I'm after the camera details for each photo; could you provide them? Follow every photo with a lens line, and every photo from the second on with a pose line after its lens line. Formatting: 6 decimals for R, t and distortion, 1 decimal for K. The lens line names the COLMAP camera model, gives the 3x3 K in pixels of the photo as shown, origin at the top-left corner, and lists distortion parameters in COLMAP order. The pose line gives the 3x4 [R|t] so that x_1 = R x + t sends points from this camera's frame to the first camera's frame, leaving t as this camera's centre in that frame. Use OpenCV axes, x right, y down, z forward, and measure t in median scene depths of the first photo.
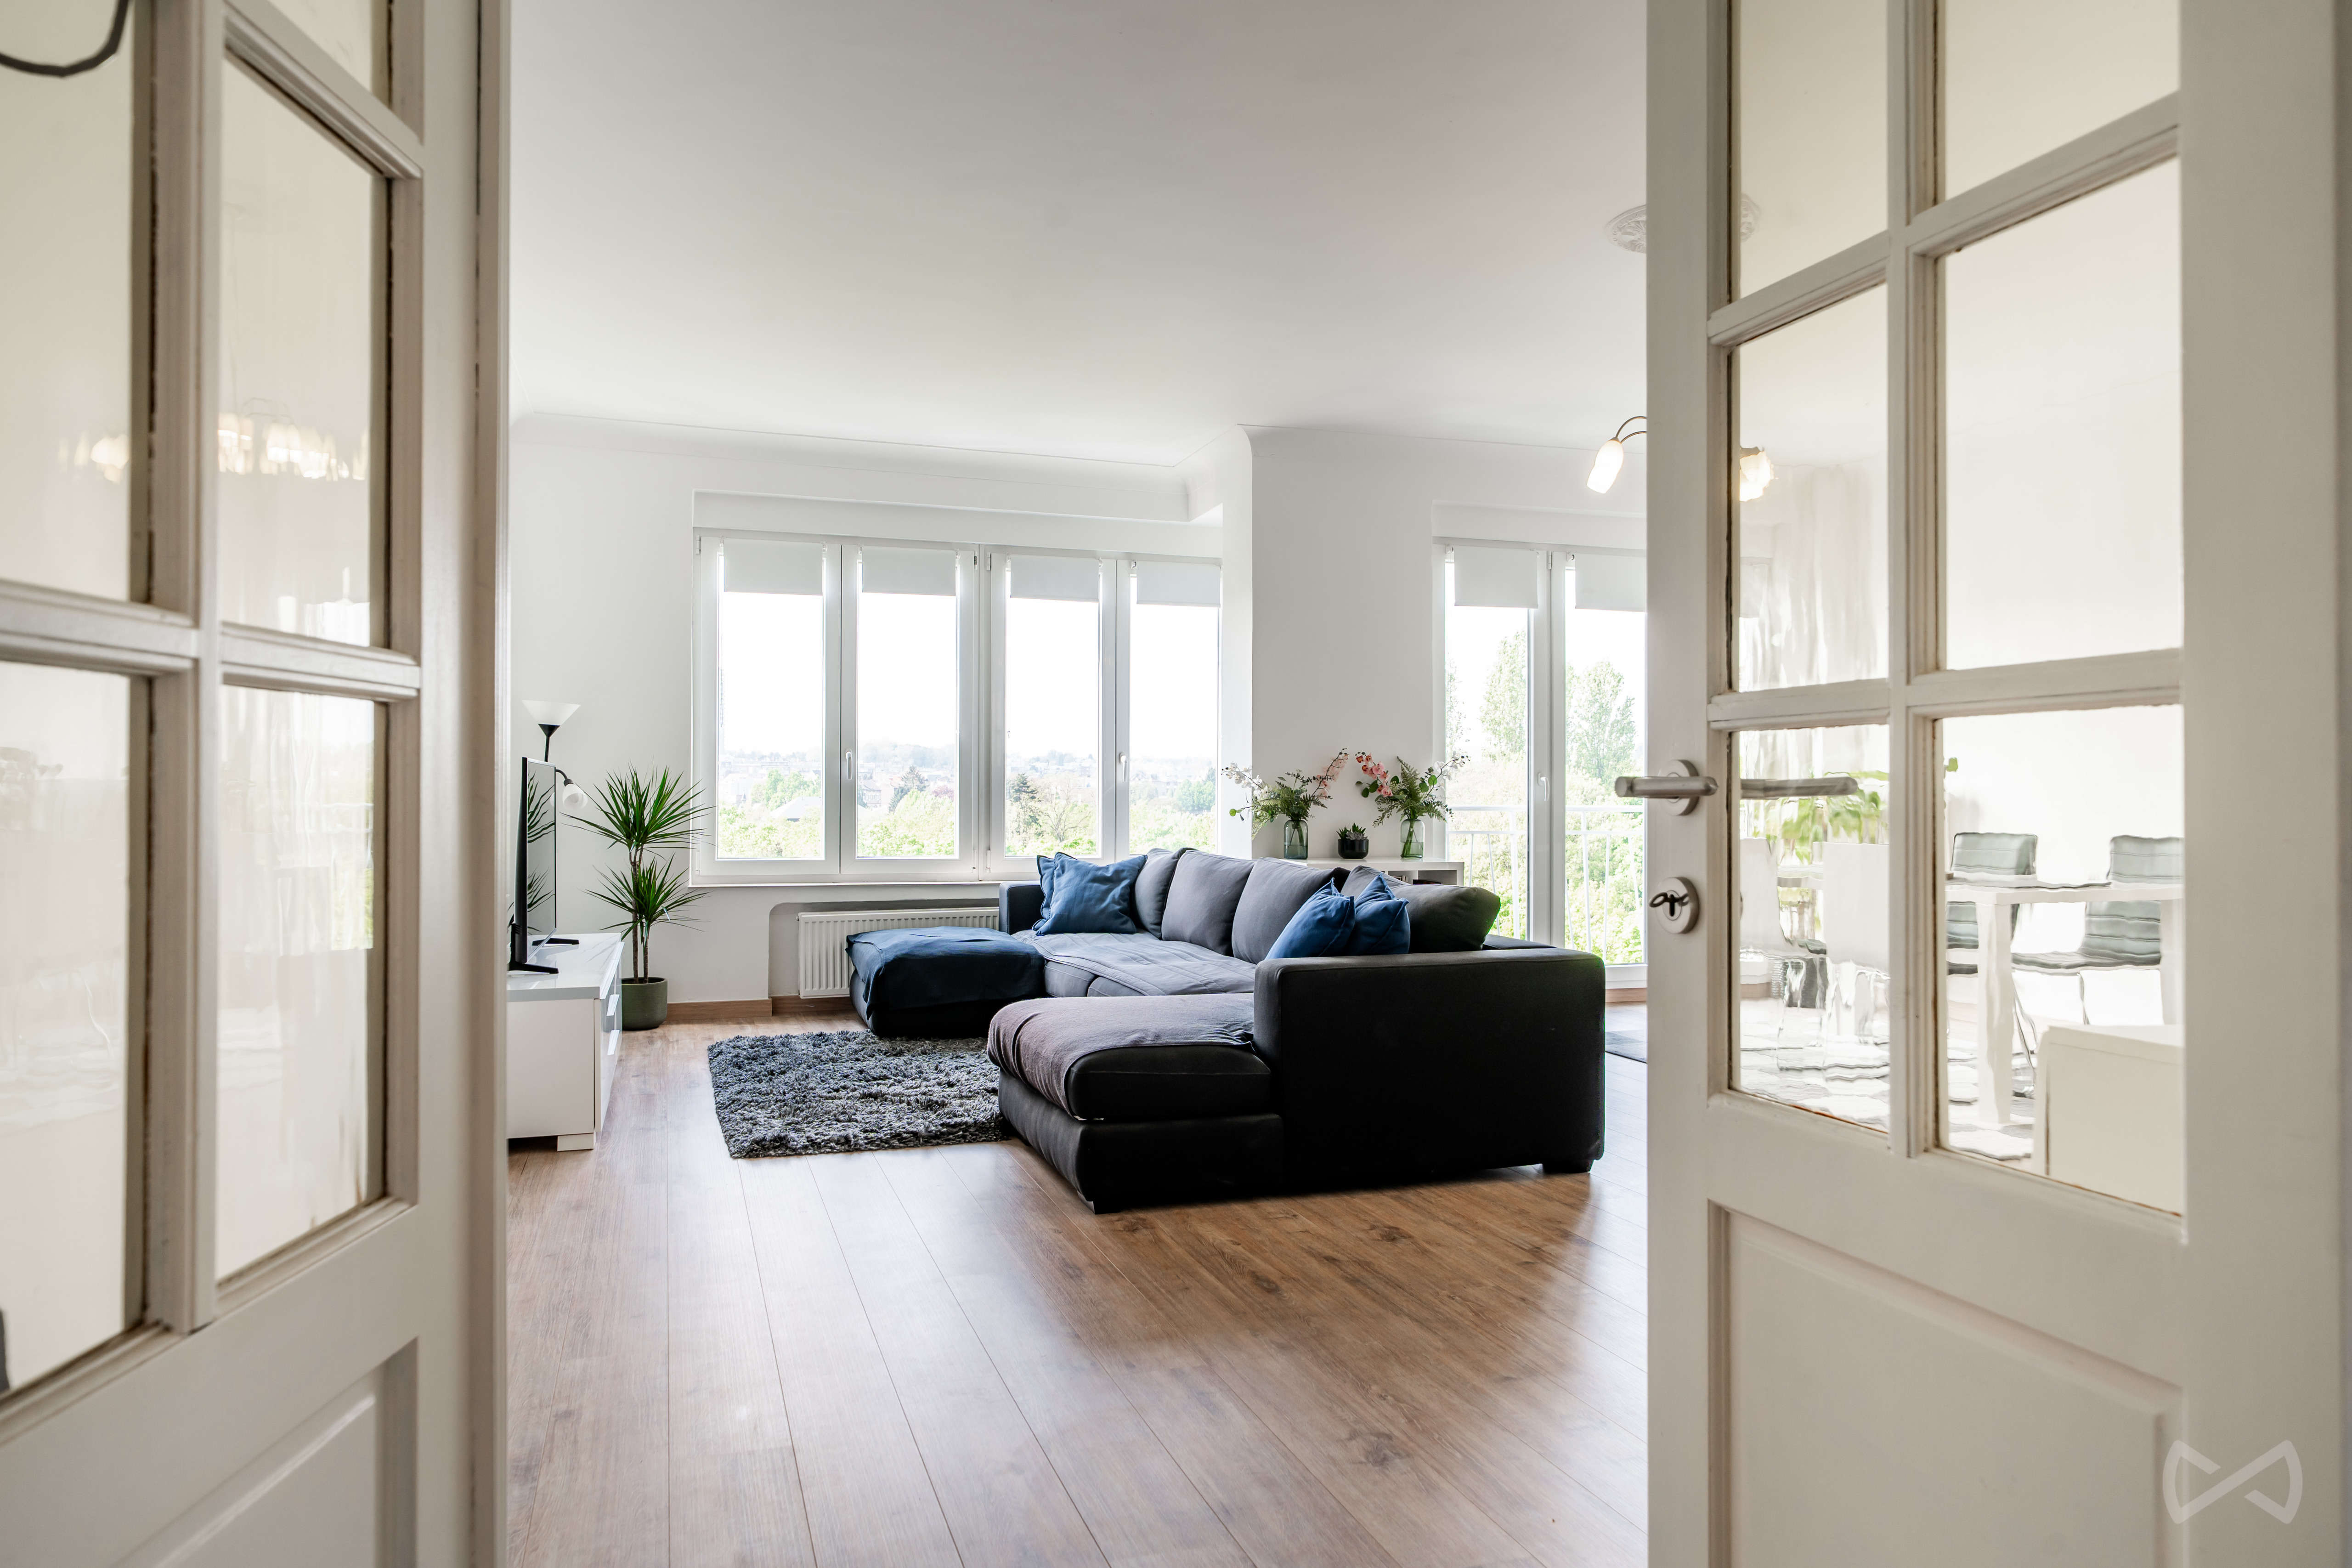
lens RADIAL K [[1506.8, 0, 1176.0], [0, 1506.8, 784.0], [0, 0, 1]] dist [-0.003309, -0.000374]
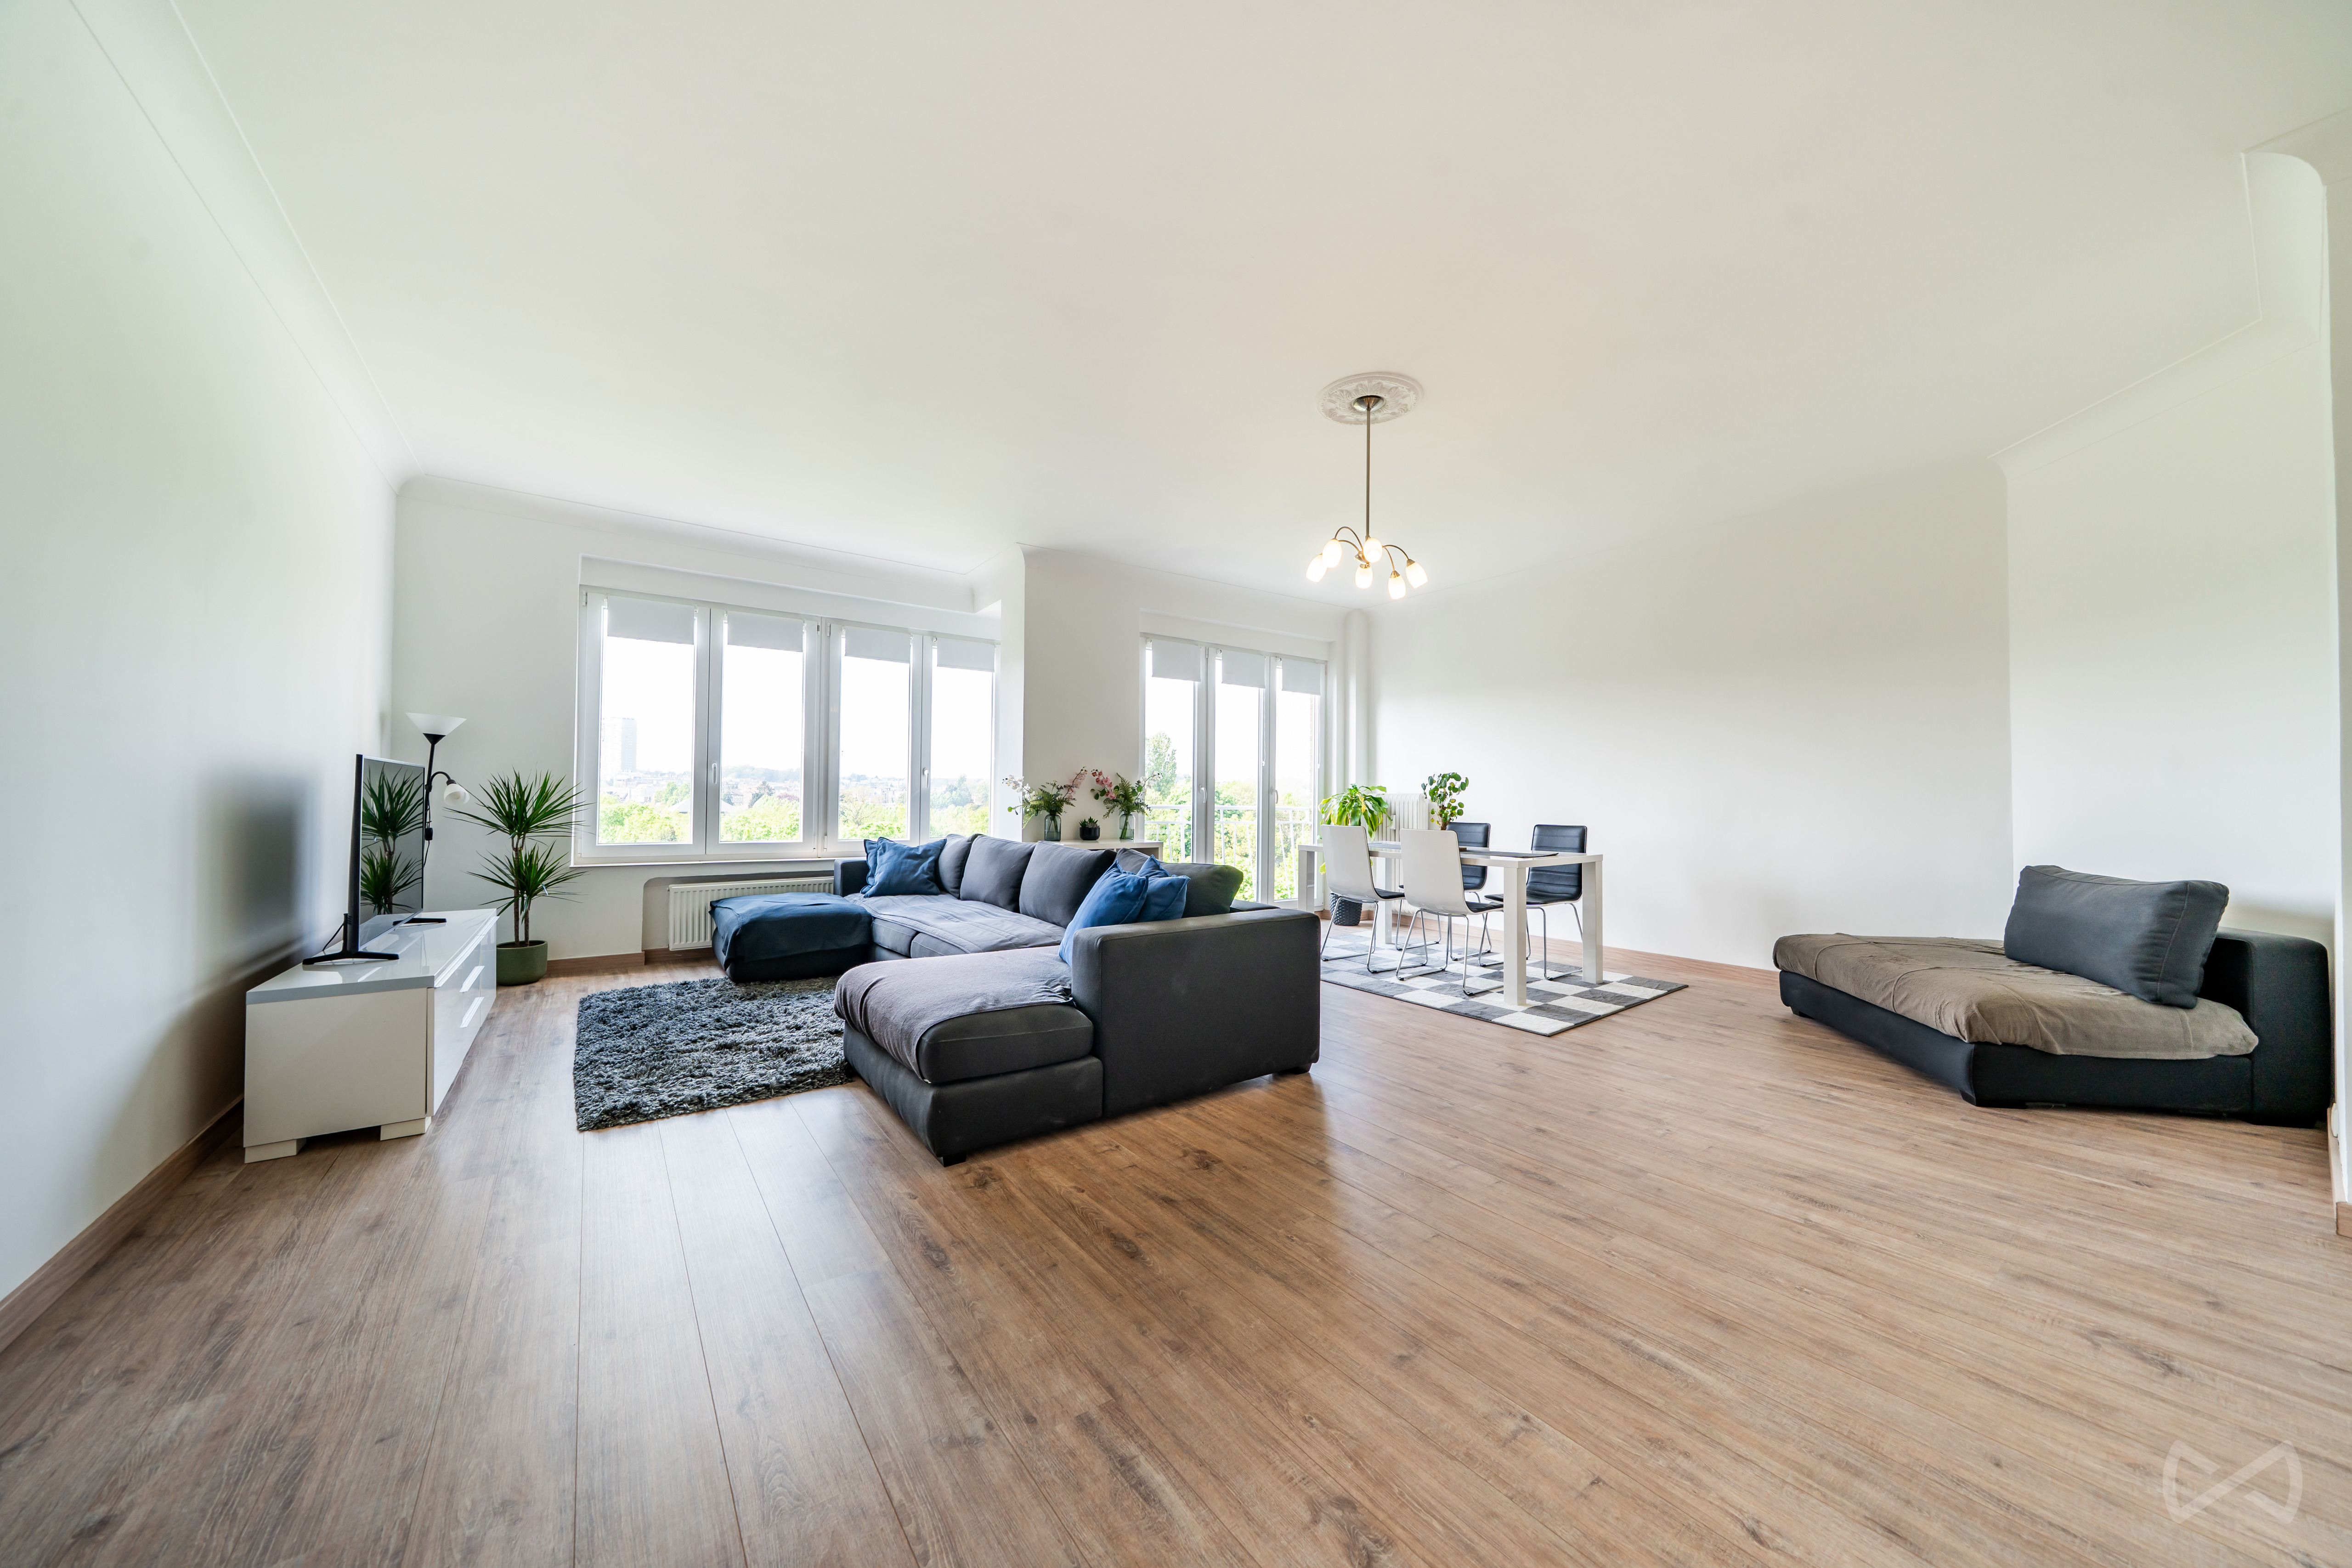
lens RADIAL K [[807.4, 0, 1176.0], [0, 807.4, 784.0], [0, 0, 1]] dist [-0.006648, -0.000006]
pose [[0.955450, 0.012086, 0.294905, -0.039706], [-0.008477, 0.999873, -0.013512, 0.003888], [-0.295031, 0.010410, 0.955431, 0.214176]]
